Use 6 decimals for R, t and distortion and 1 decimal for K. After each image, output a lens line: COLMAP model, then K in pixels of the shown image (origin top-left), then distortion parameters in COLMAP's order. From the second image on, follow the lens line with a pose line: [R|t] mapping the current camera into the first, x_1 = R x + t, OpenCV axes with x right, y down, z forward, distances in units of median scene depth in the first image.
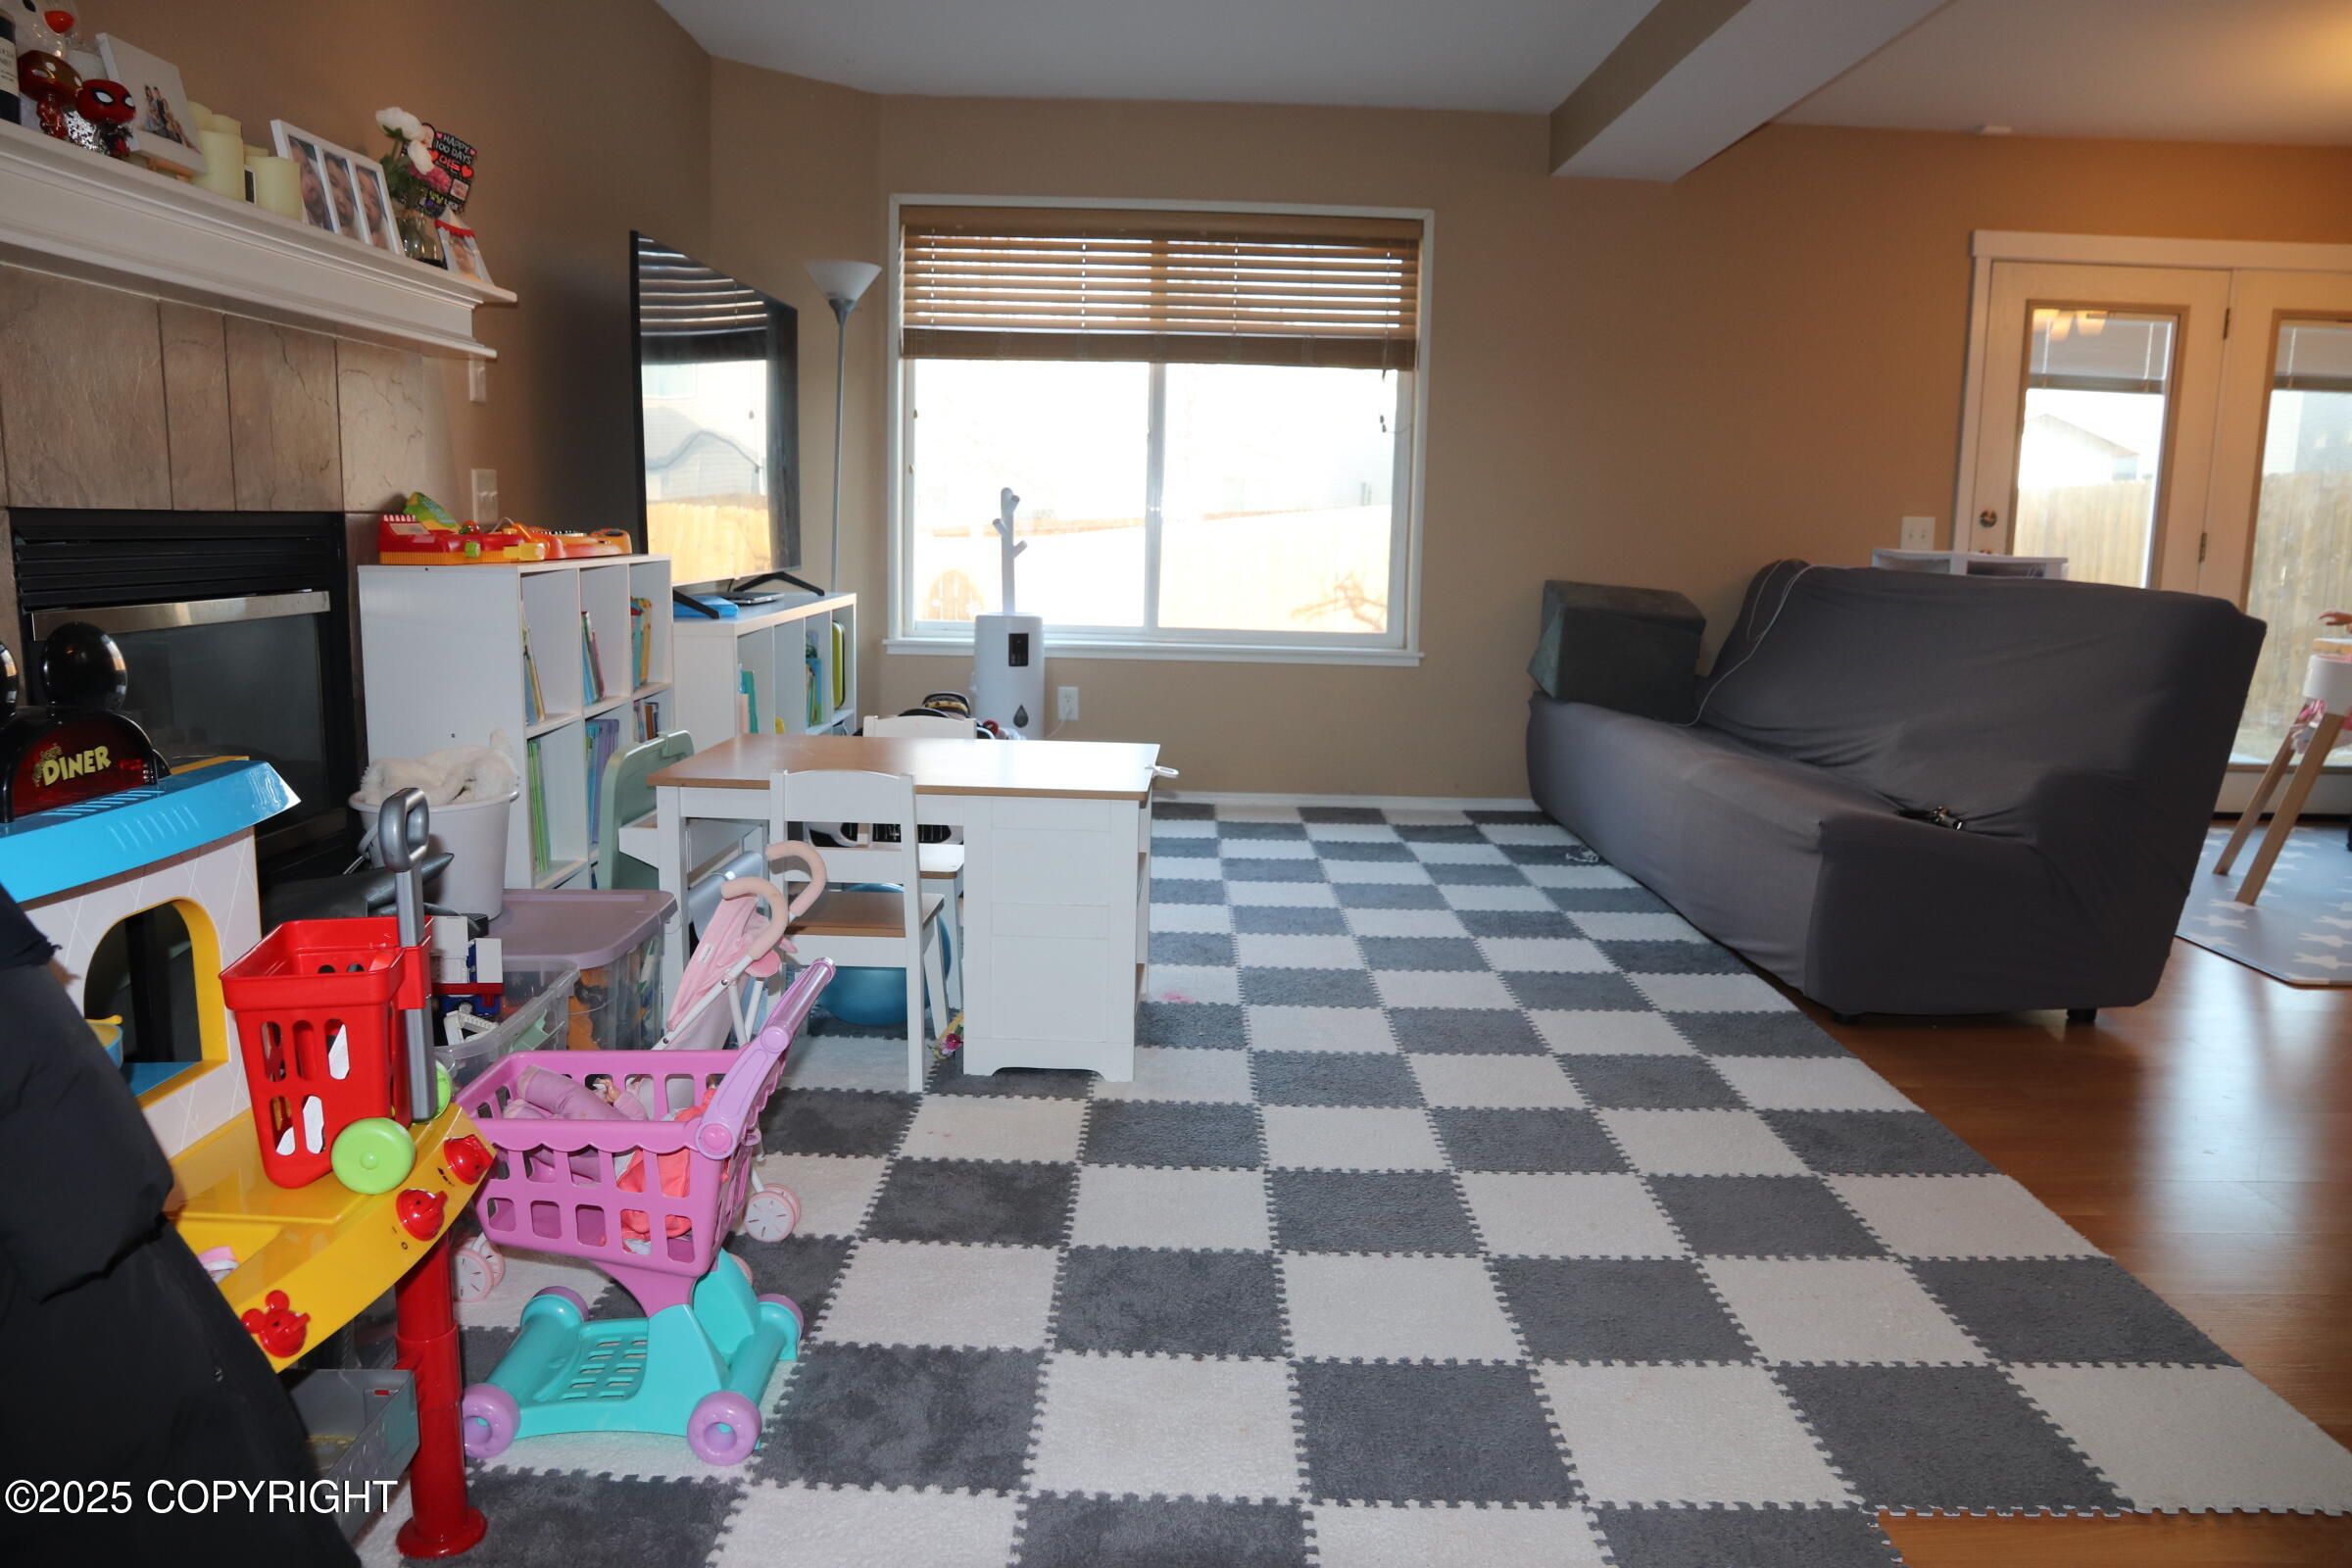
lens RADIAL K [[1639.1, 0, 1157.5], [0, 1639.1, 775.2], [0, 0, 1]] dist [-0.118149, 0.080061]
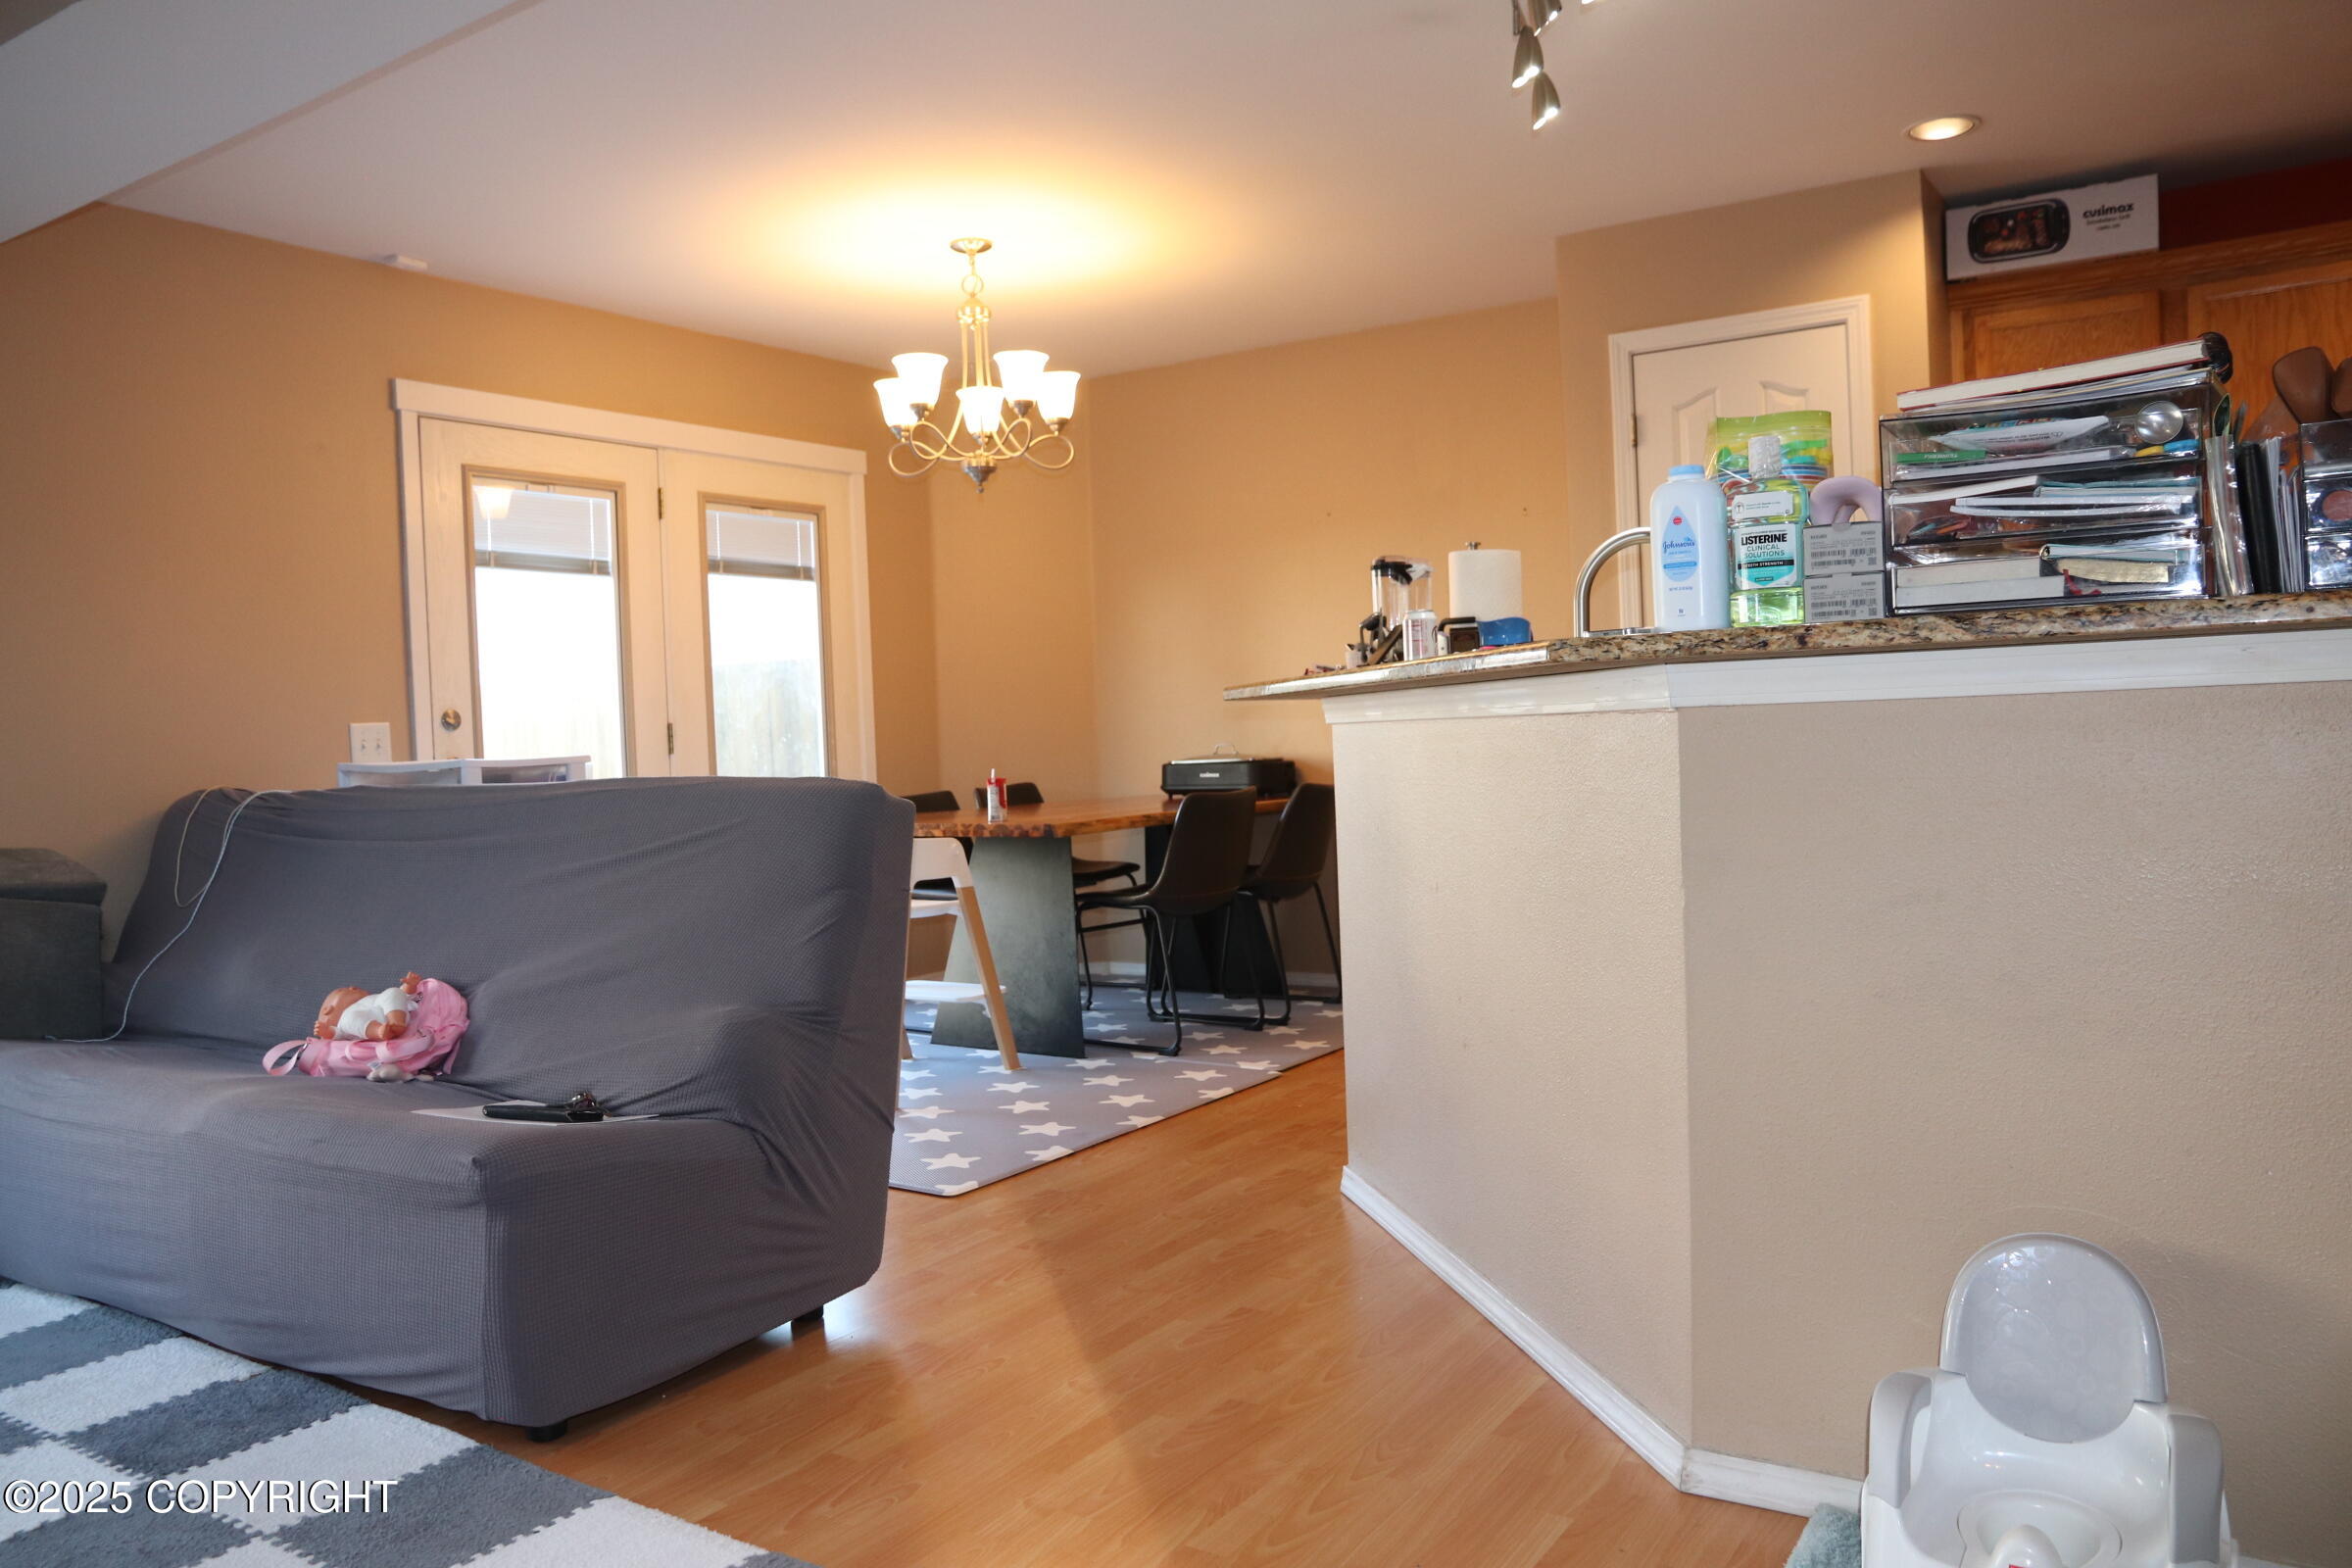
lens RADIAL K [[1693.4, 0, 1207.4], [0, 1693.4, 775.8], [0, 0, 1]] dist [-0.110395, 0.091579]
pose [[0.543639, -0.064182, 0.836862, 0.010038], [0.179708, 0.982850, -0.041363, -0.031575], [-0.819855, 0.172877, 0.545849, 0.254810]]
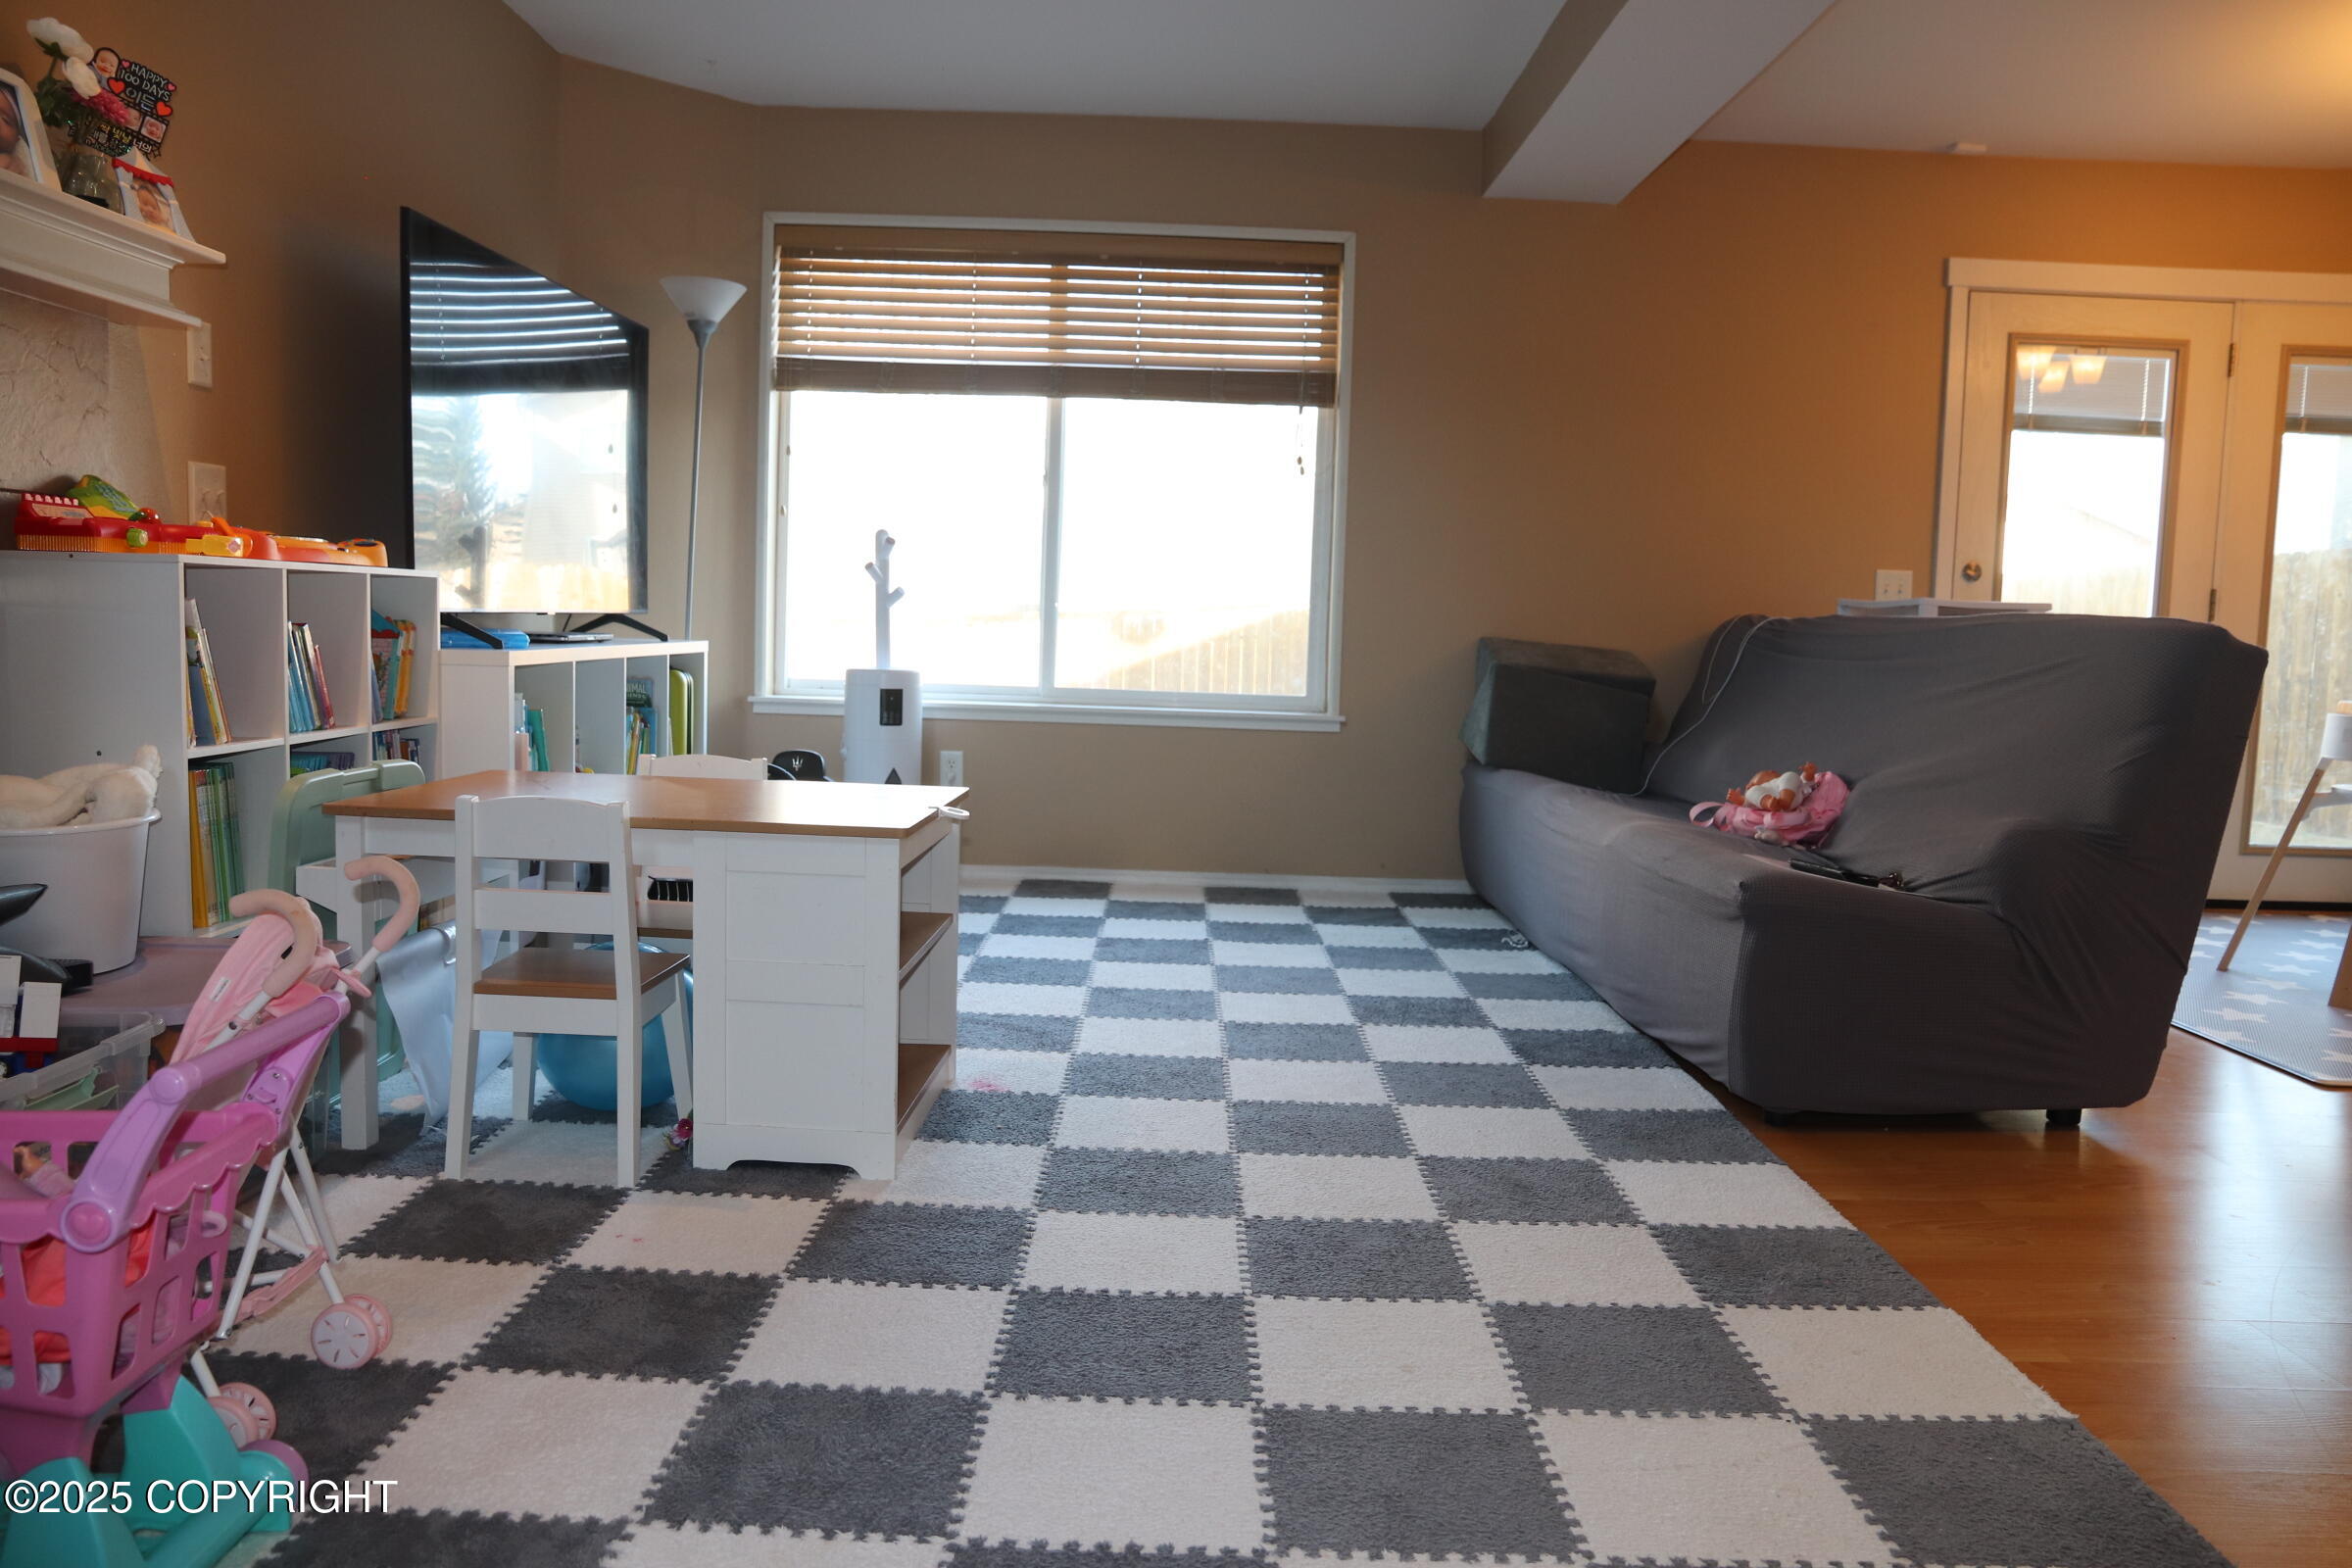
lens RADIAL K [[1693.4, 0, 1163.8], [0, 1693.4, 764.8], [0, 0, 1]] dist [-0.110395, 0.091579]
pose [[0.999943, 0.010479, 0.002099, 0.076912], [-0.010303, 0.997410, -0.071190, 0.023901], [-0.002840, 0.071164, 0.997461, 0.088710]]
